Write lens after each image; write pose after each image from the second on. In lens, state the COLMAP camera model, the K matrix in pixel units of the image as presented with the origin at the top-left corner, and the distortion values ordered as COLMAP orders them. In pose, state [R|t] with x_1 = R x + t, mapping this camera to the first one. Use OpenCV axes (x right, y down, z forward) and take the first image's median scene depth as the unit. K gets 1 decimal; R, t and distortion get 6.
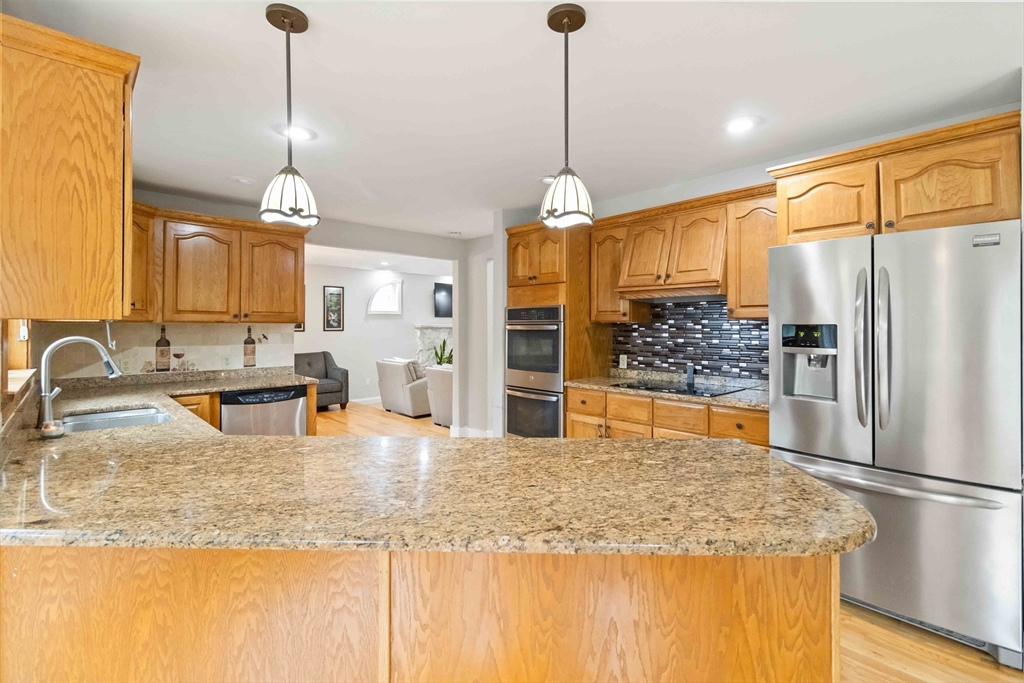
lens RADIAL K [[476.7, 0, 511.7], [0, 476.7, 321.7], [0, 0, 1]] dist [-0.001221, -0.000175]
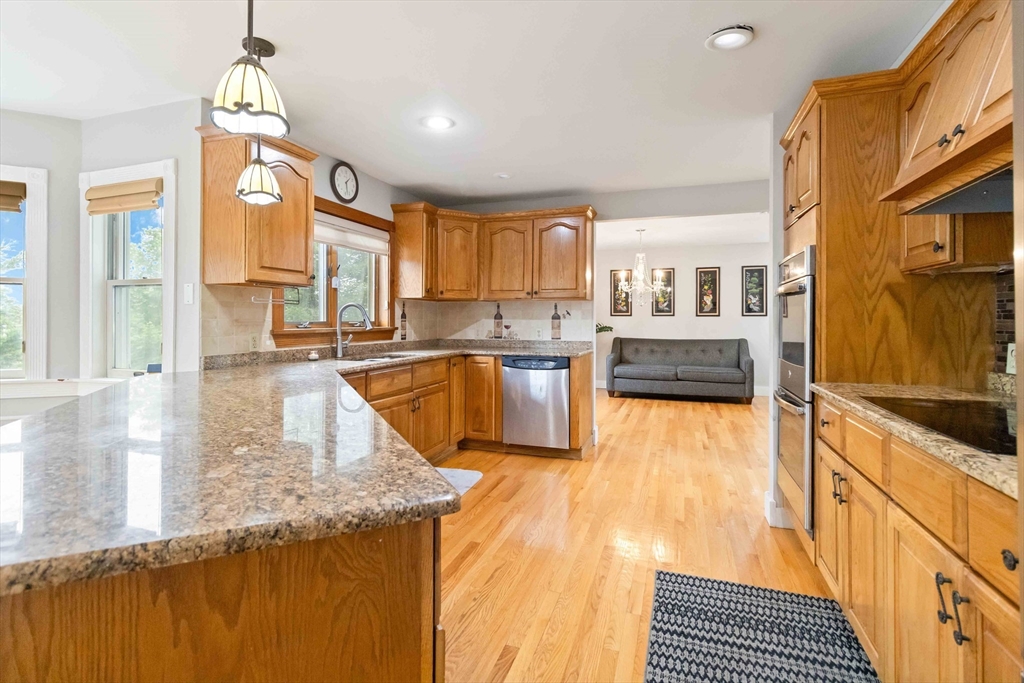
lens RADIAL K [[476.7, 0, 511.7], [0, 476.7, 321.7], [0, 0, 1]] dist [-0.001221, -0.000175]
pose [[0.461349, 0.004619, -0.887207, 0.436046], [0.002688, 0.999975, 0.006604, 0.048971], [0.887215, -0.005432, 0.461325, 0.423800]]
